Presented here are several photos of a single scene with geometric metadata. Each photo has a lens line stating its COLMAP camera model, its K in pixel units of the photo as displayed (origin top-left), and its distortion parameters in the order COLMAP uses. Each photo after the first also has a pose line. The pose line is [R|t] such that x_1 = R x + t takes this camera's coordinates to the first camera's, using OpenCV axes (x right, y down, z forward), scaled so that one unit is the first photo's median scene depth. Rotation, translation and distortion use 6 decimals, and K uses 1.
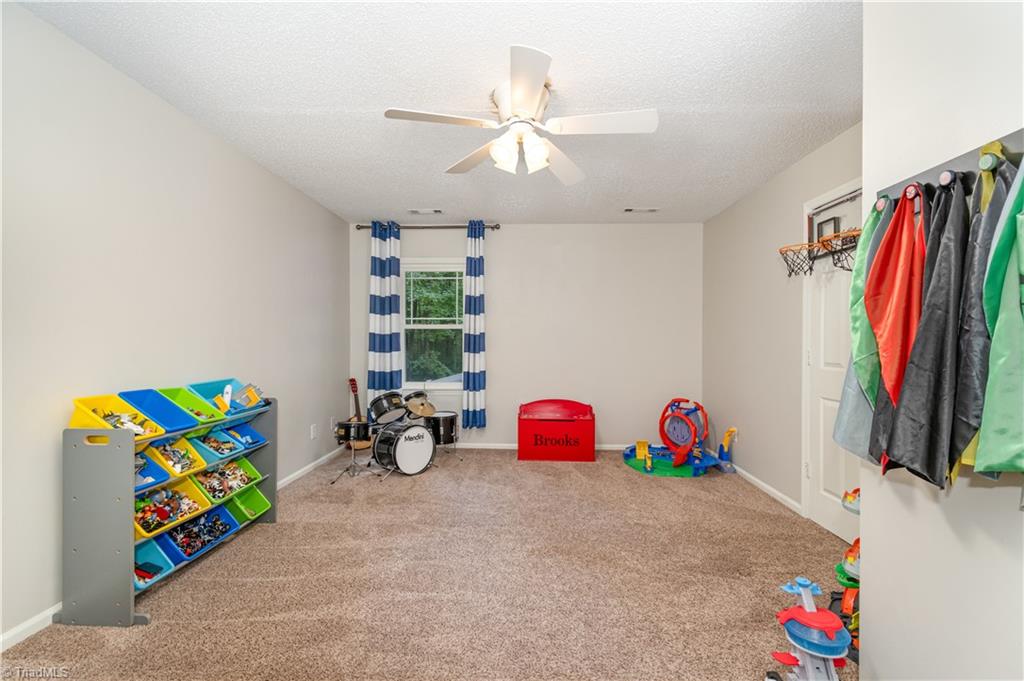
lens RADIAL K [[463.3, 0, 511.8], [0, 463.3, 341.2], [0, 0, 1]] dist [-0.000420, -0.000059]
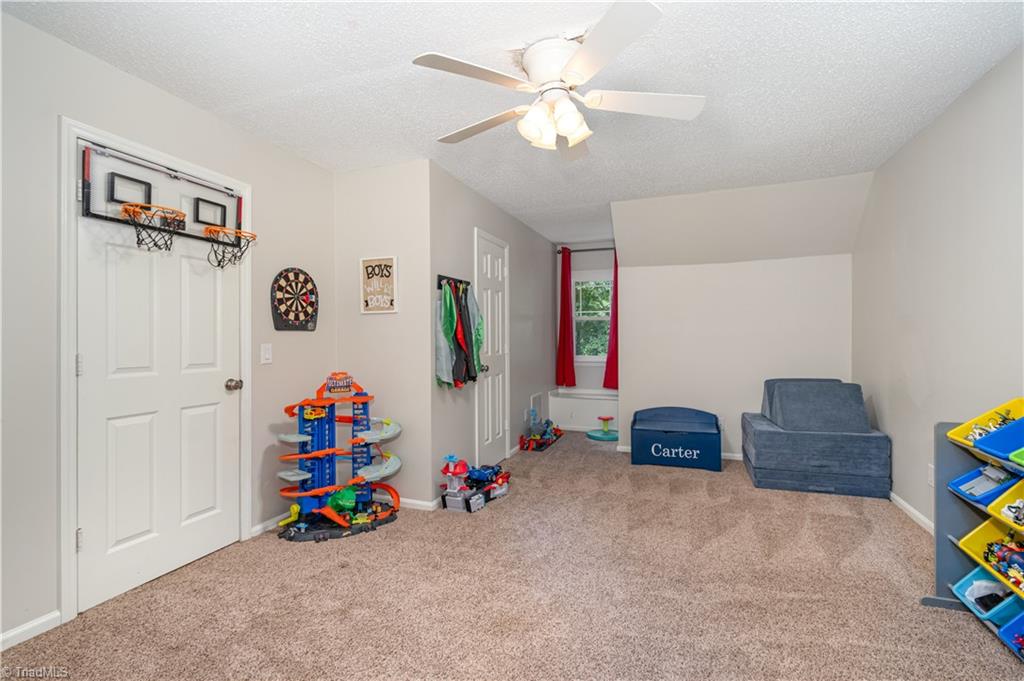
lens RADIAL K [[463.3, 0, 512.2], [0, 463.3, 337.1], [0, 0, 1]] dist [-0.000420, -0.000059]
pose [[-0.945633, 0.005980, 0.325181, -0.144738], [0.011465, 0.999822, 0.014956, -0.009019], [-0.325034, 0.017871, -0.945534, 1.546629]]
